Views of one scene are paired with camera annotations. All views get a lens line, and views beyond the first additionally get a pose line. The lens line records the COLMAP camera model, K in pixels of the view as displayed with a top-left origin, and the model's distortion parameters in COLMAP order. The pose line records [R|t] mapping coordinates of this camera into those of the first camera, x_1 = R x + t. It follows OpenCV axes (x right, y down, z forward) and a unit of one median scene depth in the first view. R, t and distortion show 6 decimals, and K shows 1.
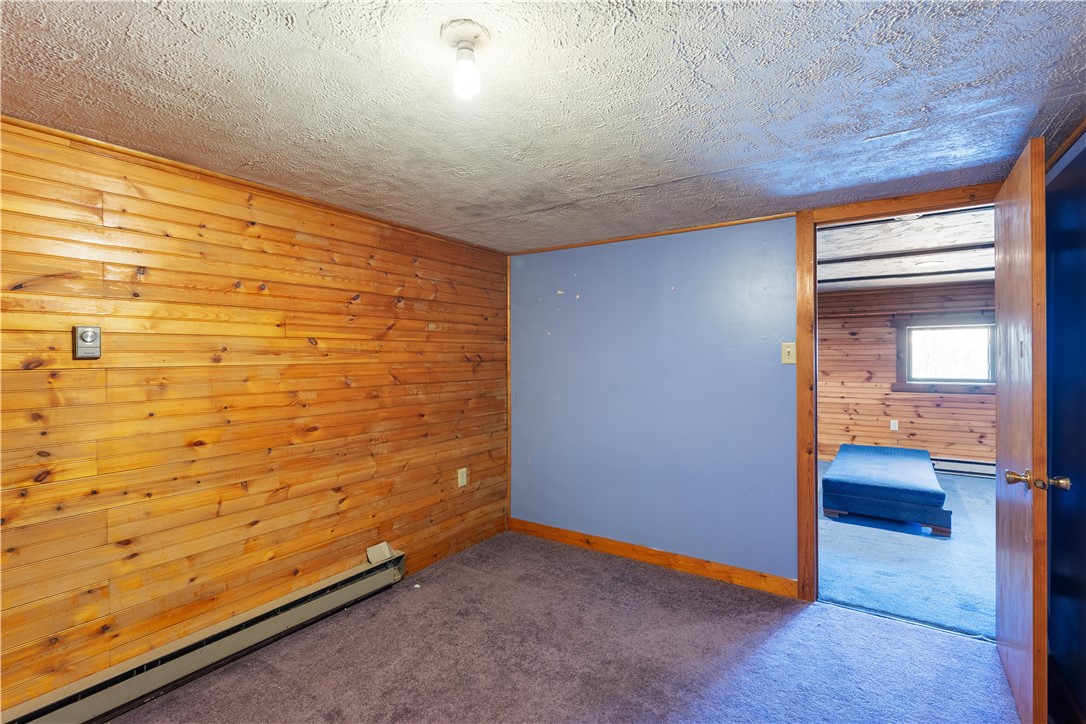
lens RADIAL K [[476.3, 0, 542.5], [0, 476.3, 358.3], [0, 0, 1]] dist [-0.002470, -0.000313]
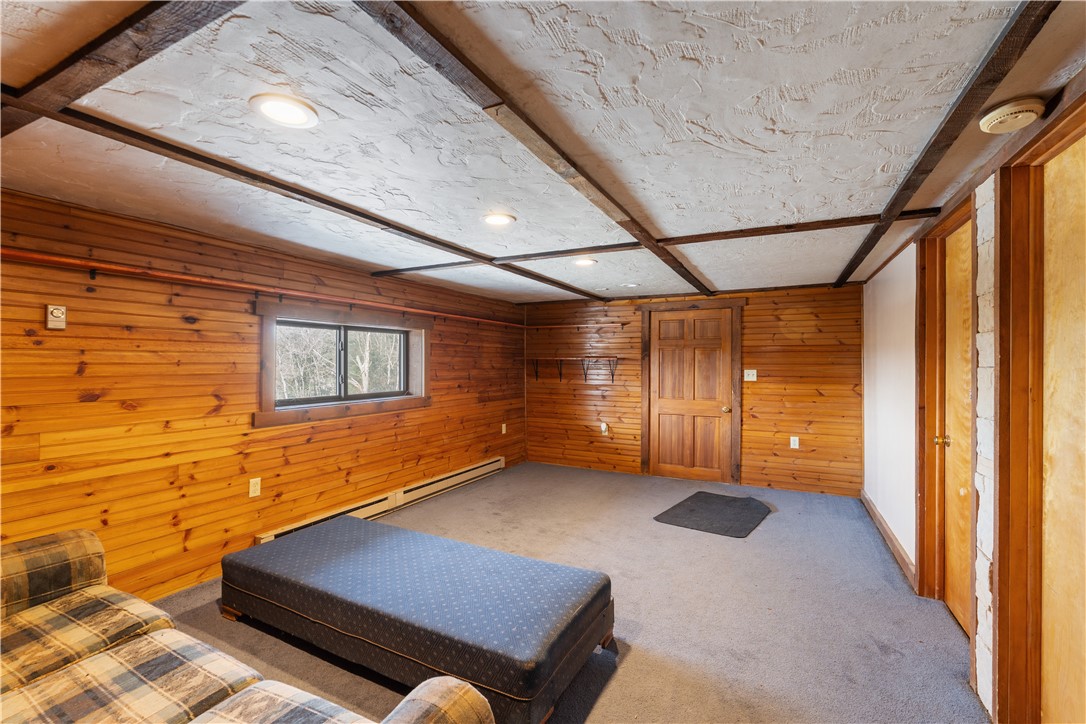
lens RADIAL K [[476.3, 0, 540.3], [0, 476.3, 363.3], [0, 0, 1]] dist [-0.002470, -0.000313]
pose [[-0.136296, 0.004277, 0.990659, 0.128239], [0.003341, 0.999987, -0.003858, -0.004261], [-0.990663, 0.002784, -0.136309, 0.733383]]
